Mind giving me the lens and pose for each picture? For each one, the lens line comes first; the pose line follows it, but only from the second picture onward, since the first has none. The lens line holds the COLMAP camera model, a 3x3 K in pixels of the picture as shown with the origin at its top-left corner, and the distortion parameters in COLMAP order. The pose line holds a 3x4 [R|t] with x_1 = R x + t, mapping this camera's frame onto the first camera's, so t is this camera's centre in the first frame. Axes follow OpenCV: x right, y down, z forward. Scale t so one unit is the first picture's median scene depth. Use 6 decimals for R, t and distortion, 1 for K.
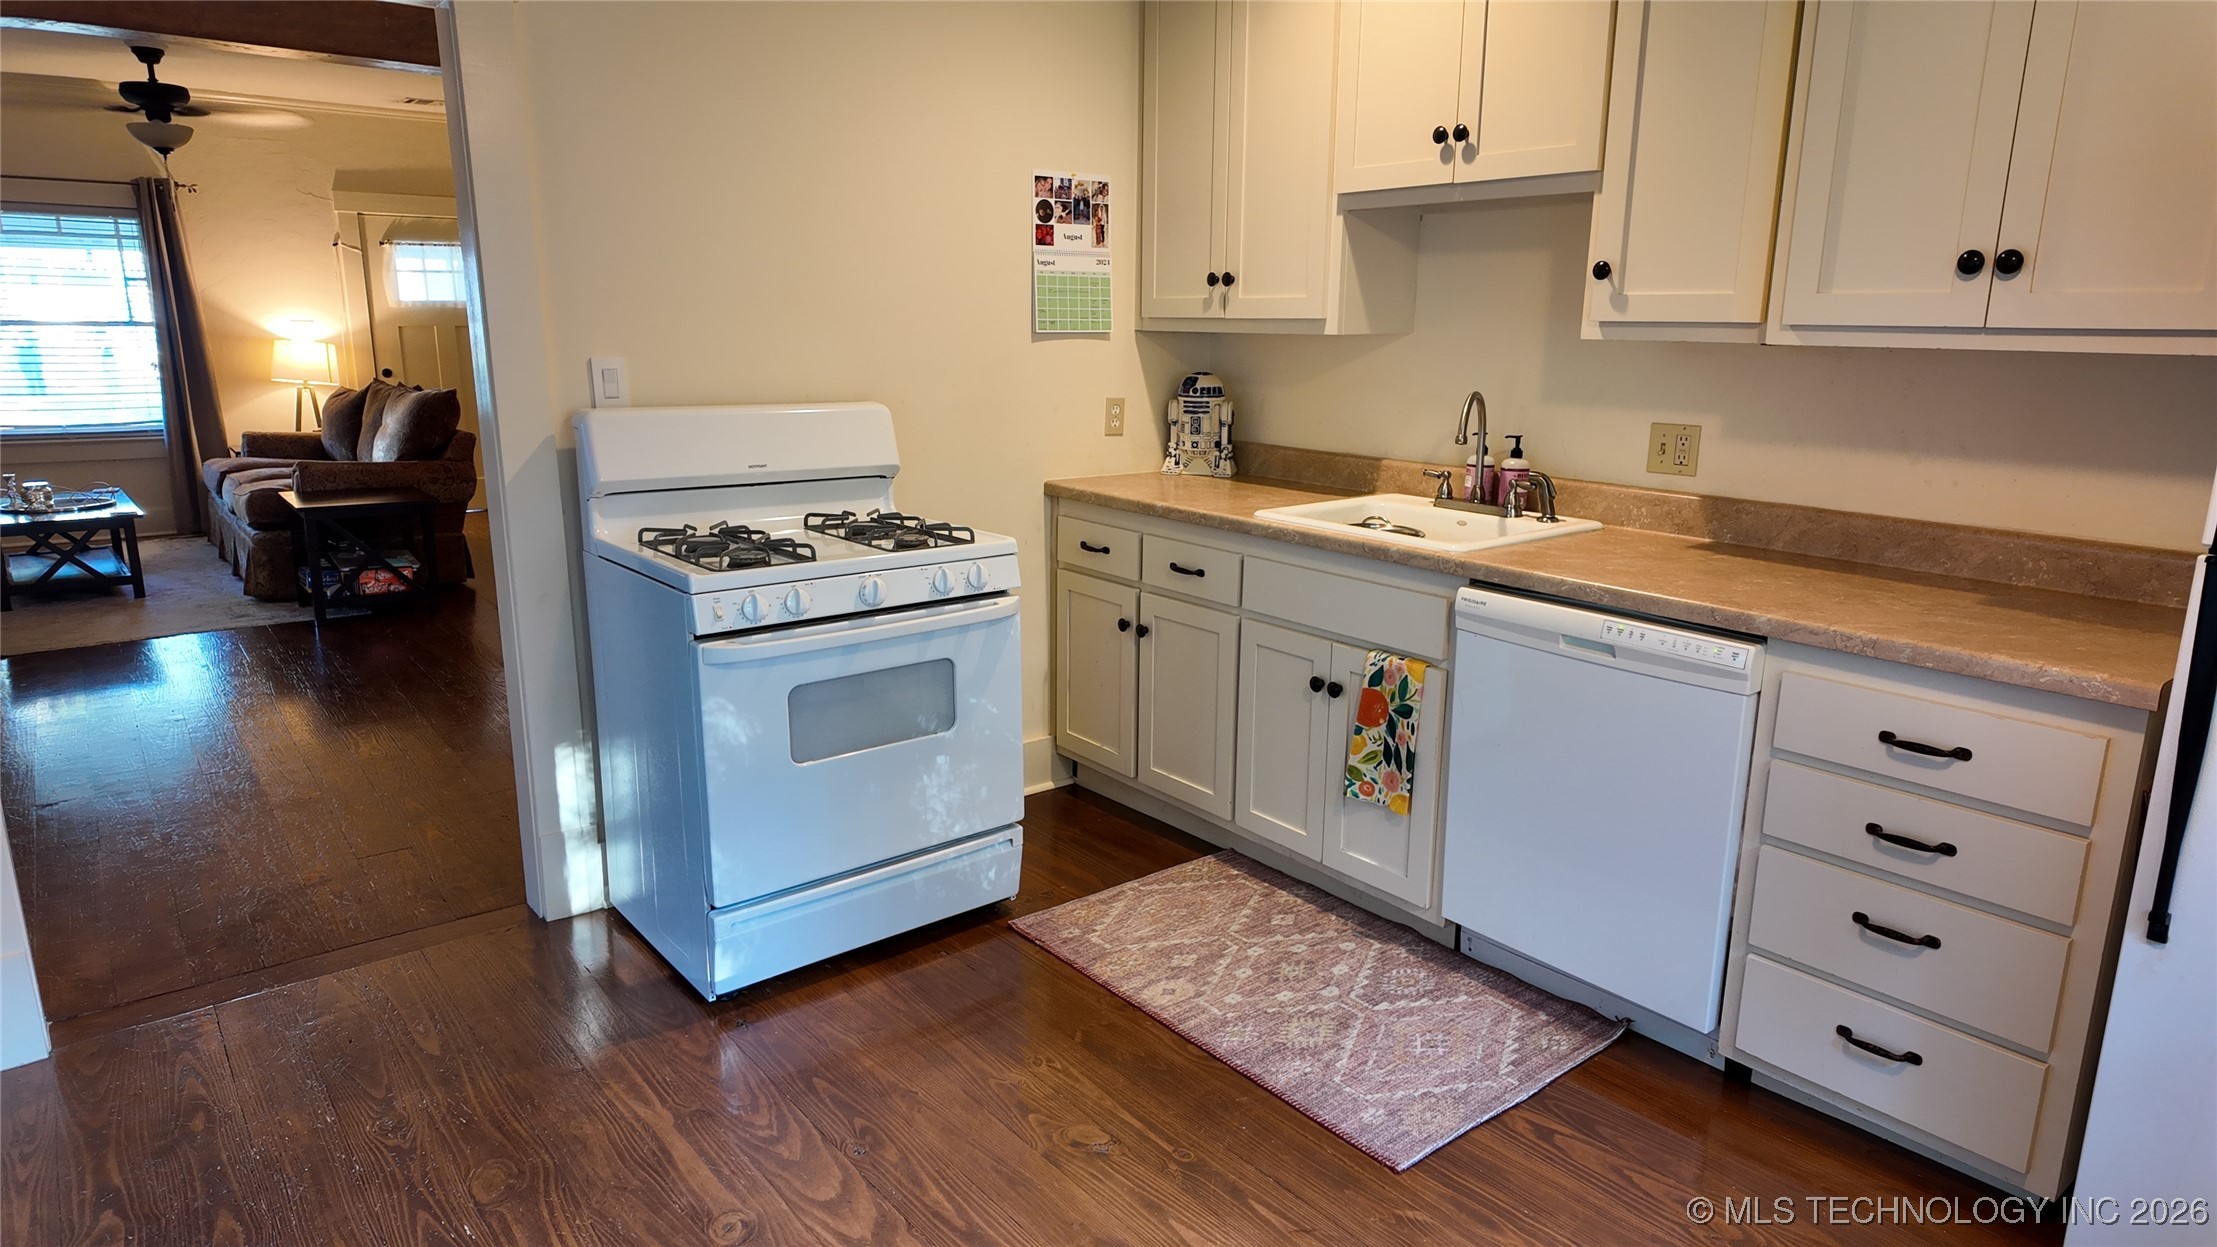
lens RADIAL K [[1301.1, 0, 1108.5], [0, 1301.1, 623.5], [0, 0, 1]] dist [0.002080, 0.001822]
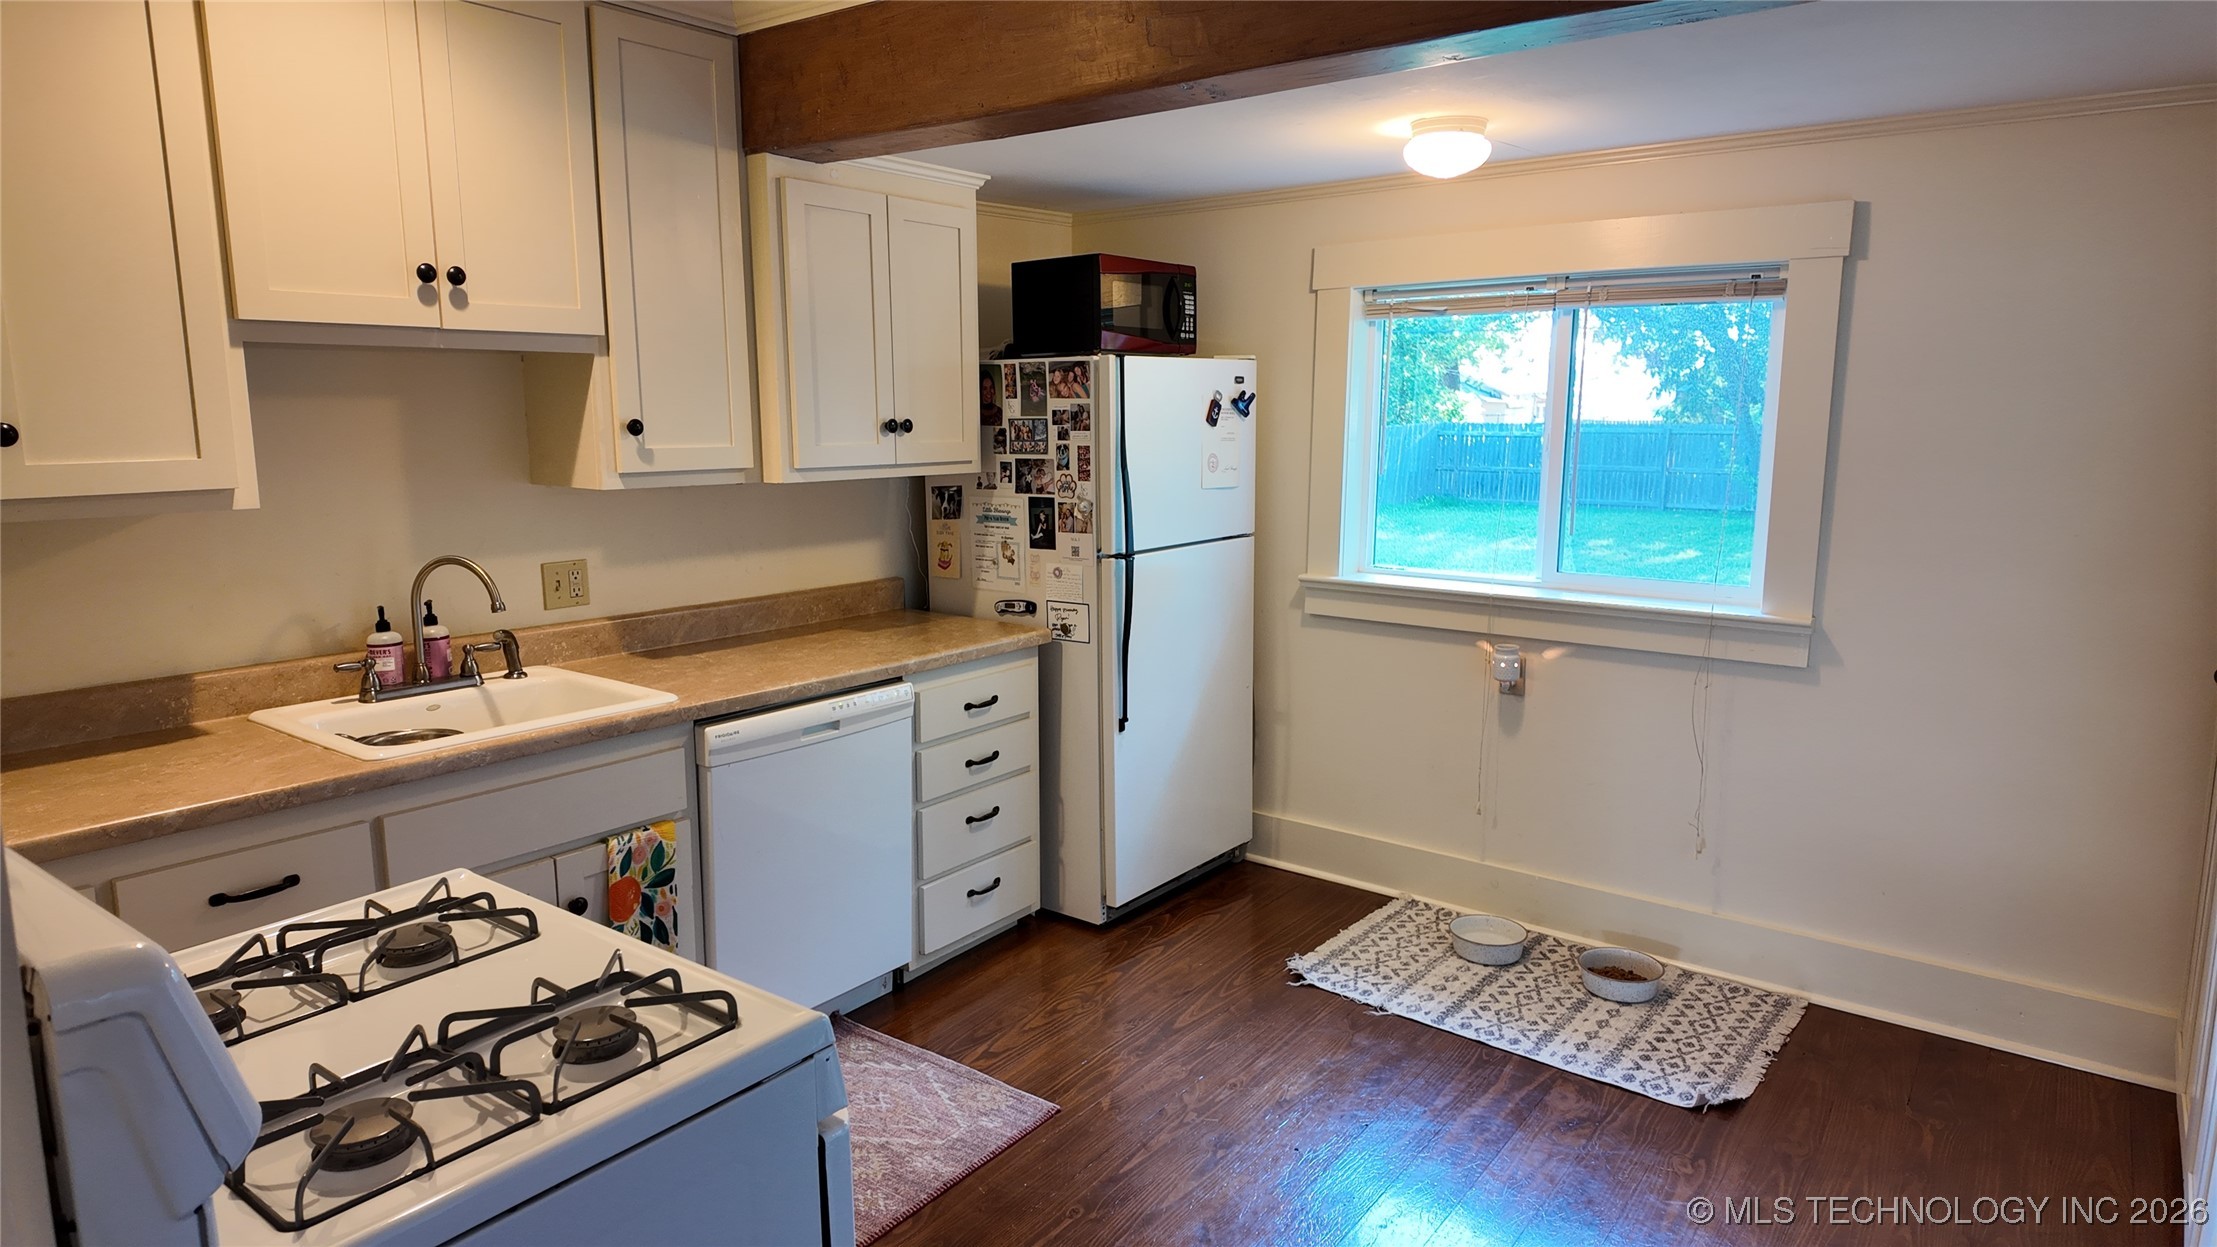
lens RADIAL K [[1293.1, 0, 1102.5], [0, 1293.1, 619.5], [0, 0, 1]] dist [0.131599, -0.224563]
pose [[-0.247135, -0.162388, 0.955277, -0.856868], [0.227133, 0.948682, 0.220028, -0.291034], [-0.941985, 0.271351, -0.197569, 0.955374]]
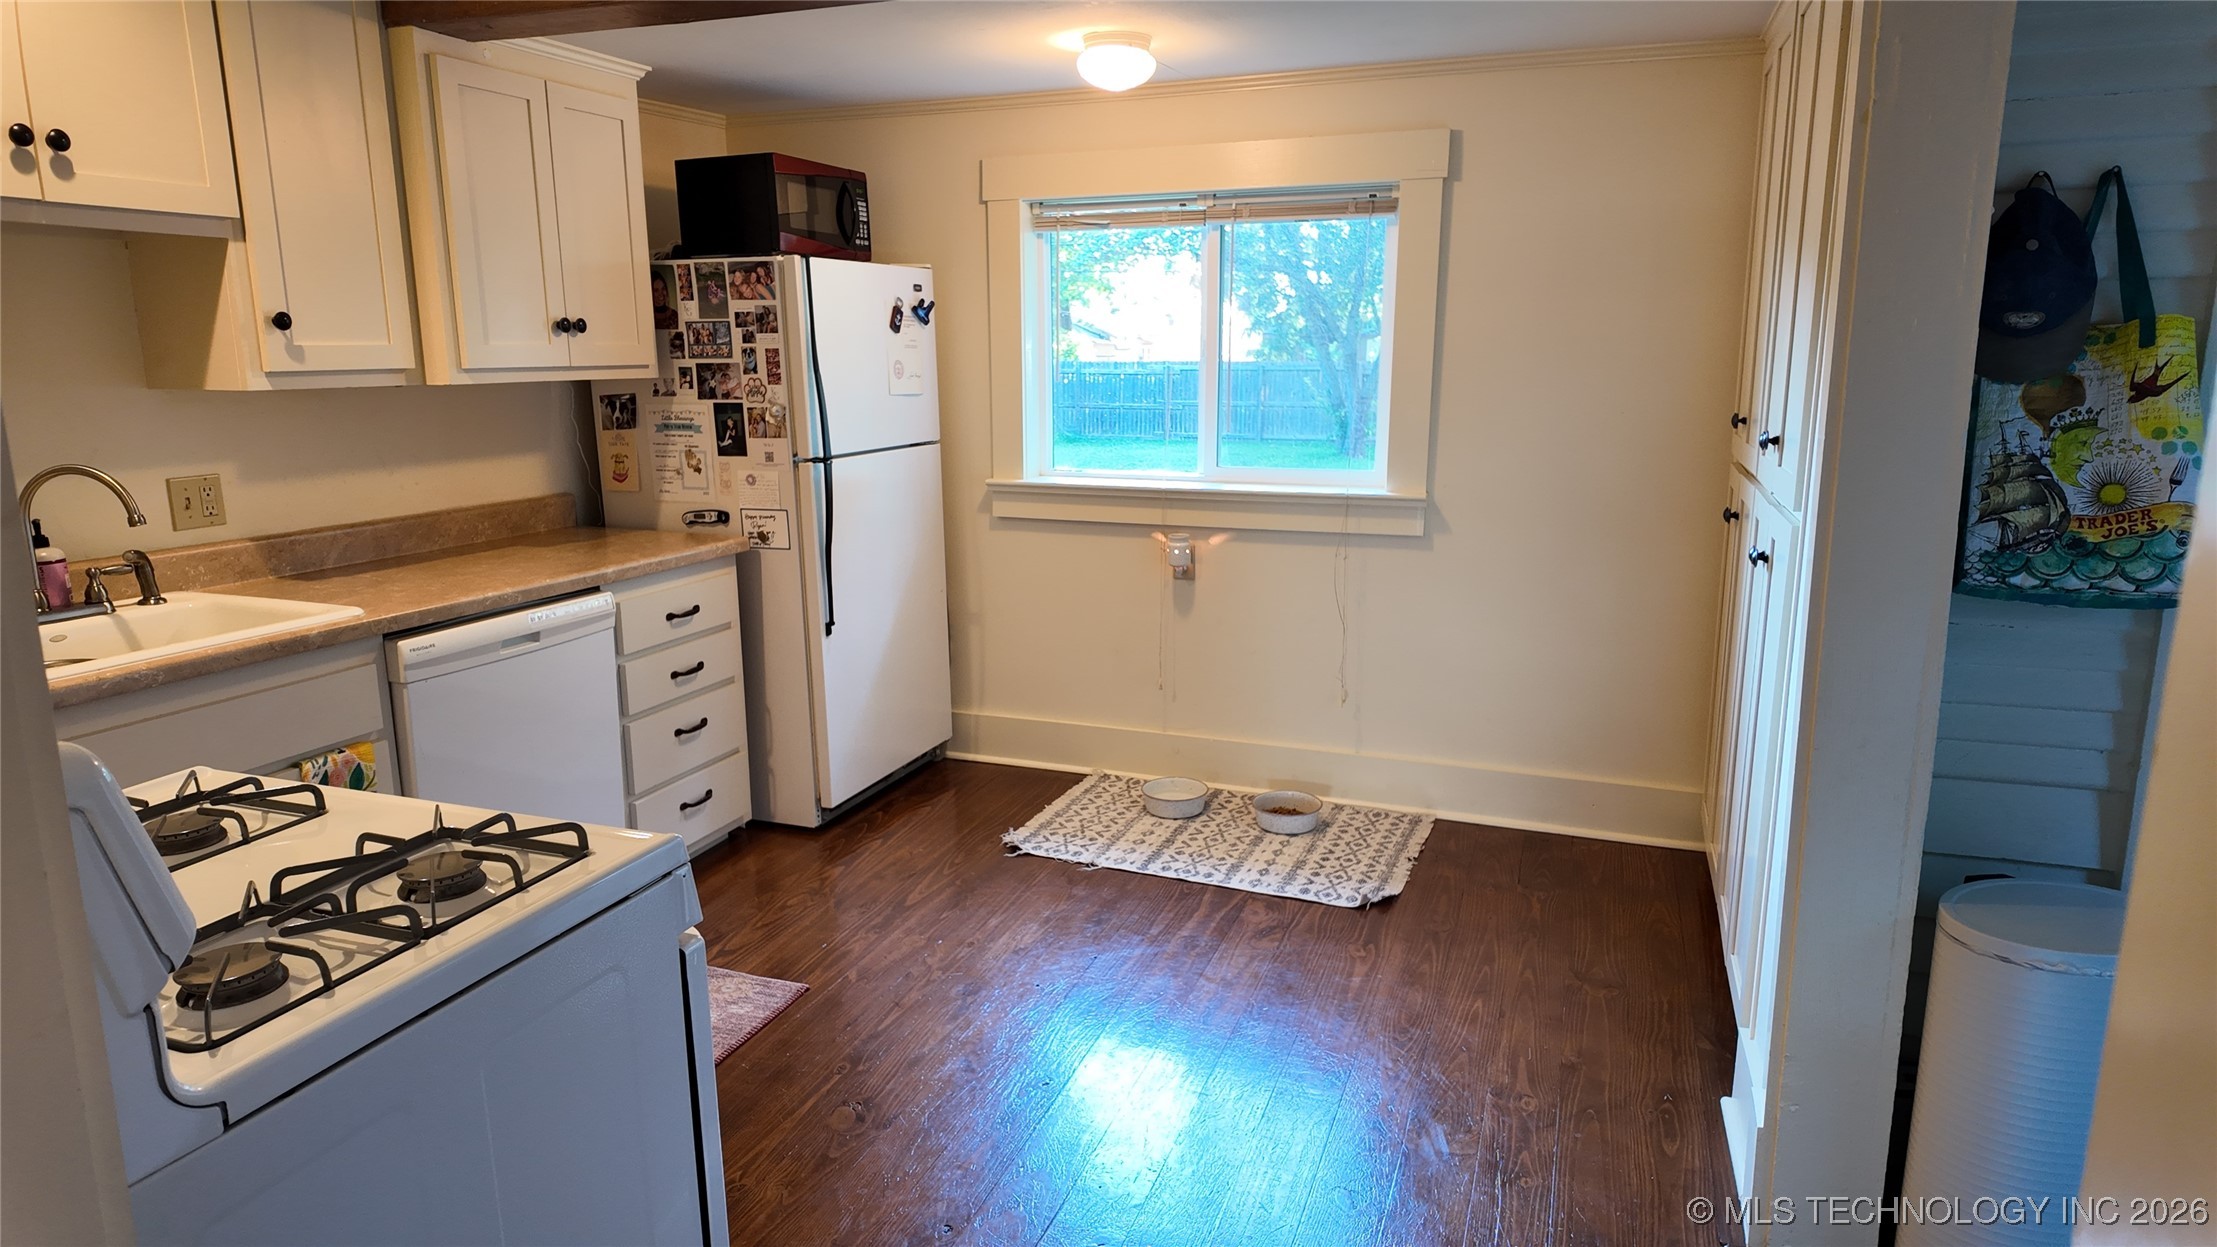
lens RADIAL K [[1298.9, 0, 1108.5], [0, 1298.9, 623.5], [0, 0, 1]] dist [0.114262, -0.168004]
pose [[-0.516699, -0.180522, 0.836919, -0.898547], [0.202721, 0.923926, 0.324446, -0.275814], [-0.831821, 0.337302, -0.440796, 1.069433]]
